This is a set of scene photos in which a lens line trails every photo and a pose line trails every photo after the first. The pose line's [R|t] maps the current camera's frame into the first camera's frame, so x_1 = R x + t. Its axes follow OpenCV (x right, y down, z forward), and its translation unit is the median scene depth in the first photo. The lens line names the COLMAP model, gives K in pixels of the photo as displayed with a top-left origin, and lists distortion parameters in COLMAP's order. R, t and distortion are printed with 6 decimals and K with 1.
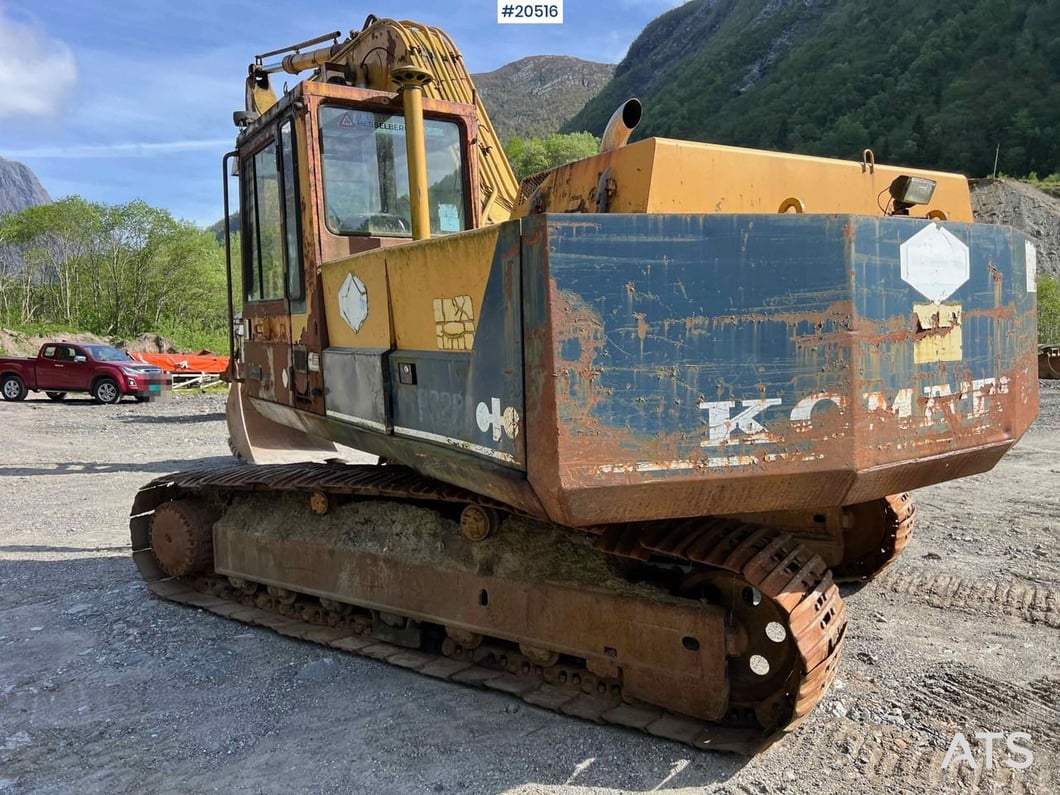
lens RADIAL K [[787.4, 0, 530.7], [0, 787.4, 397.2], [0, 0, 1]] dist [0.064116, -0.064729]
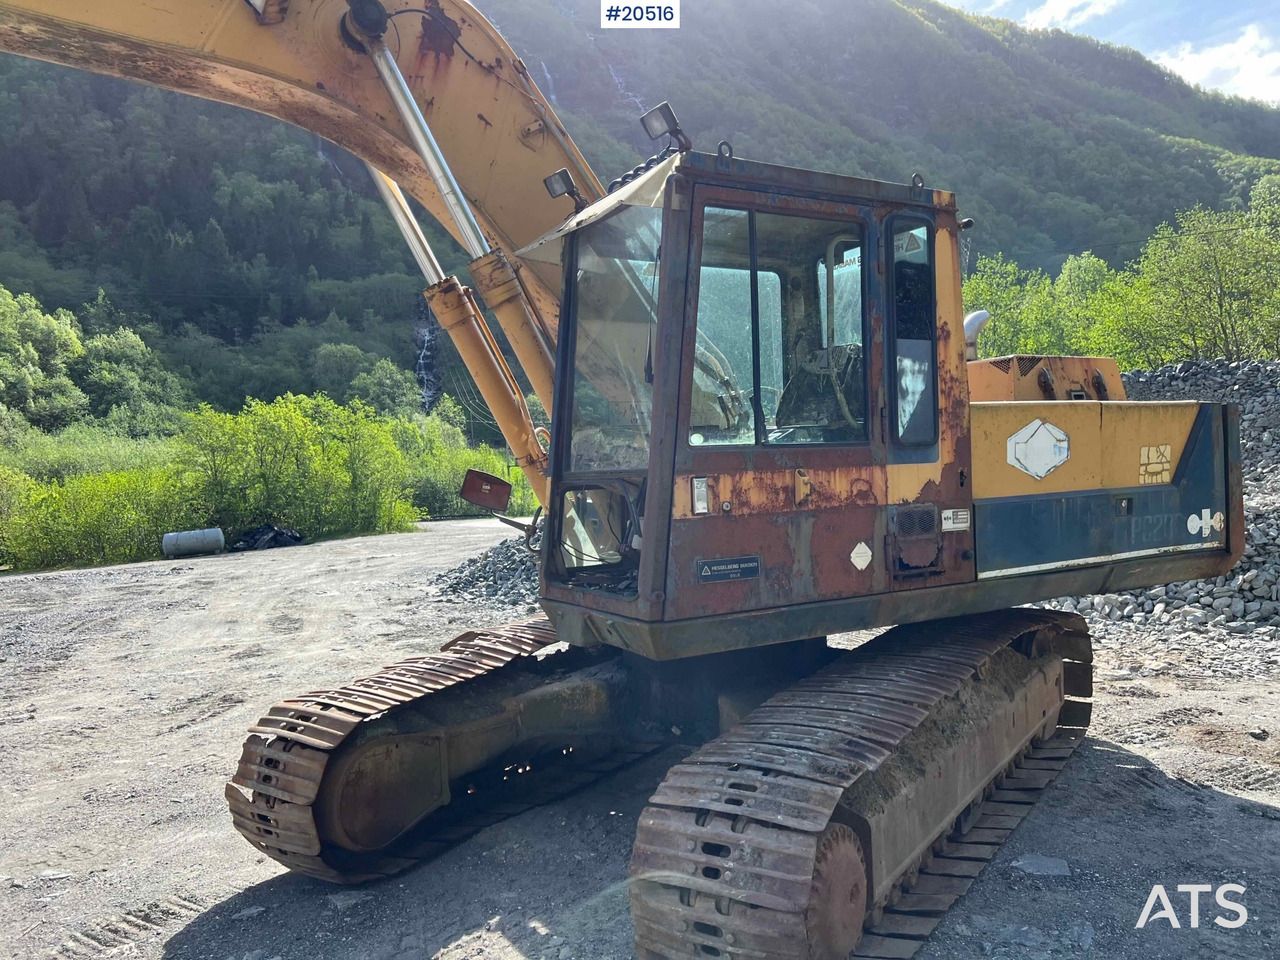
lens RADIAL K [[952.2, 0, 645.9], [0, 952.2, 481.9], [0, 0, 1]] dist [0.061974, -0.061025]
pose [[0.045814, 0.005493, 0.998935, -1.491674], [0.136613, 0.990555, -0.011712, -0.134897], [-0.989565, 0.137004, 0.044631, 1.475357]]
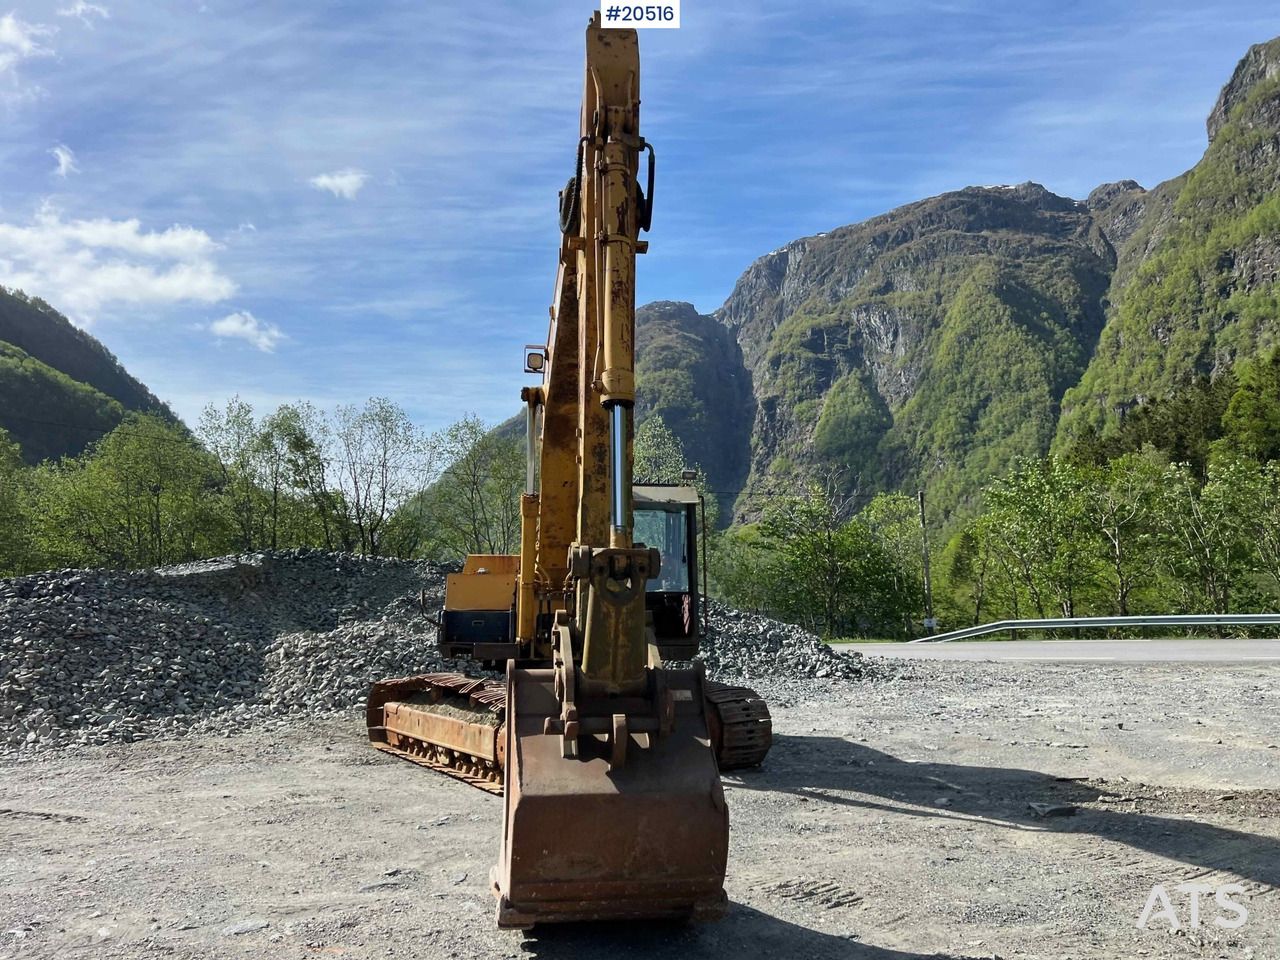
lens RADIAL K [[949.9, 0, 643.3], [0, 949.9, 476.3], [0, 0, 1]] dist [0.062963, -0.057996]
pose [[-0.909418, 0.082514, 0.407615, -1.560395], [0.059687, 0.995869, -0.068429, -0.314959], [-0.411578, -0.037901, -0.910586, 4.114748]]
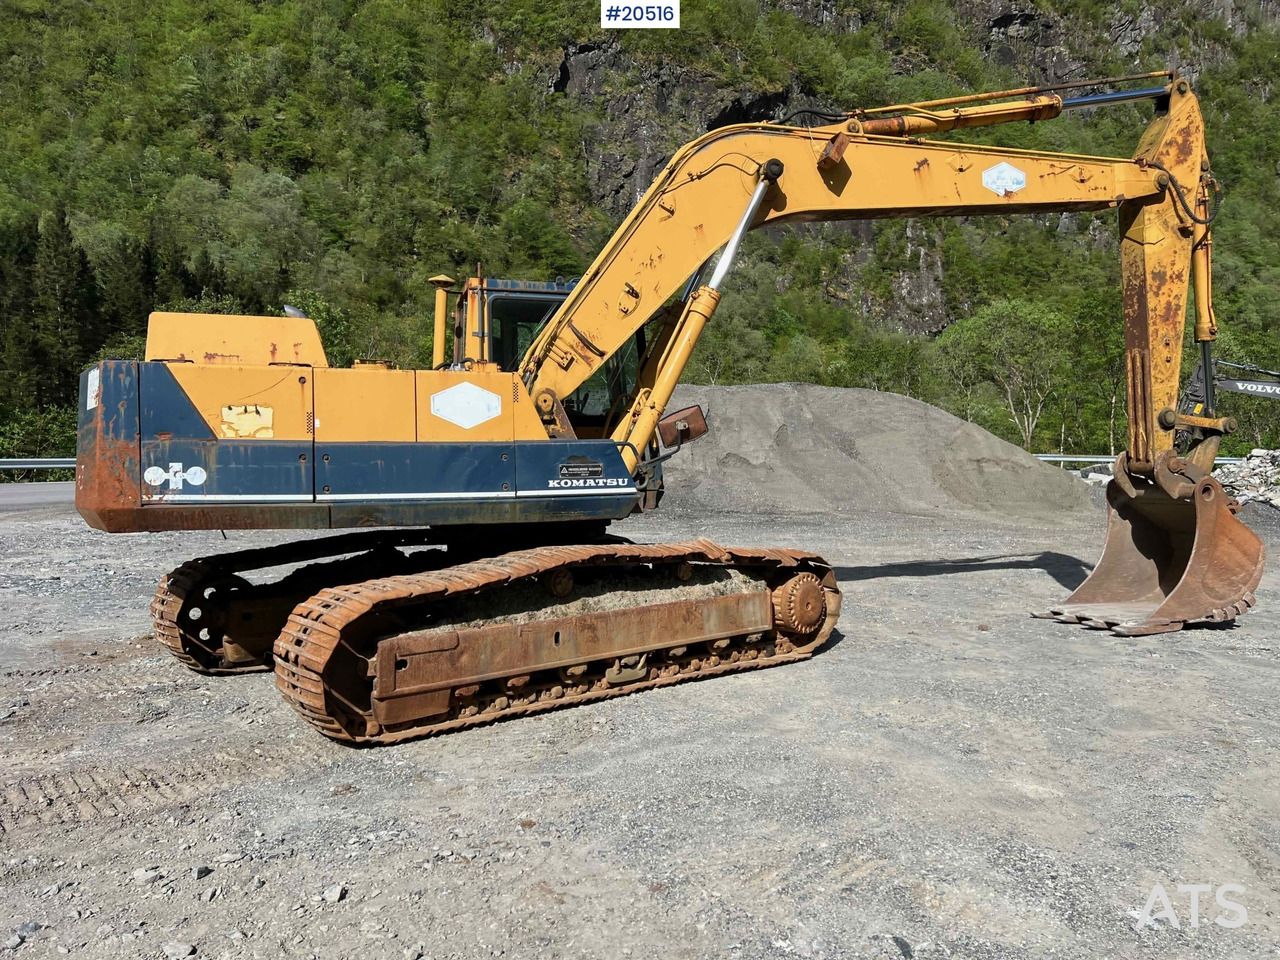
lens RADIAL K [[955.7, 0, 645.1], [0, 955.7, 484.6], [0, 0, 1]] dist [0.059745, -0.062221]
pose [[-0.273888, 0.040587, -0.960905, 1.851264], [-0.082838, 0.994401, 0.065613, -0.180985], [0.958187, 0.097570, -0.268992, 2.239582]]
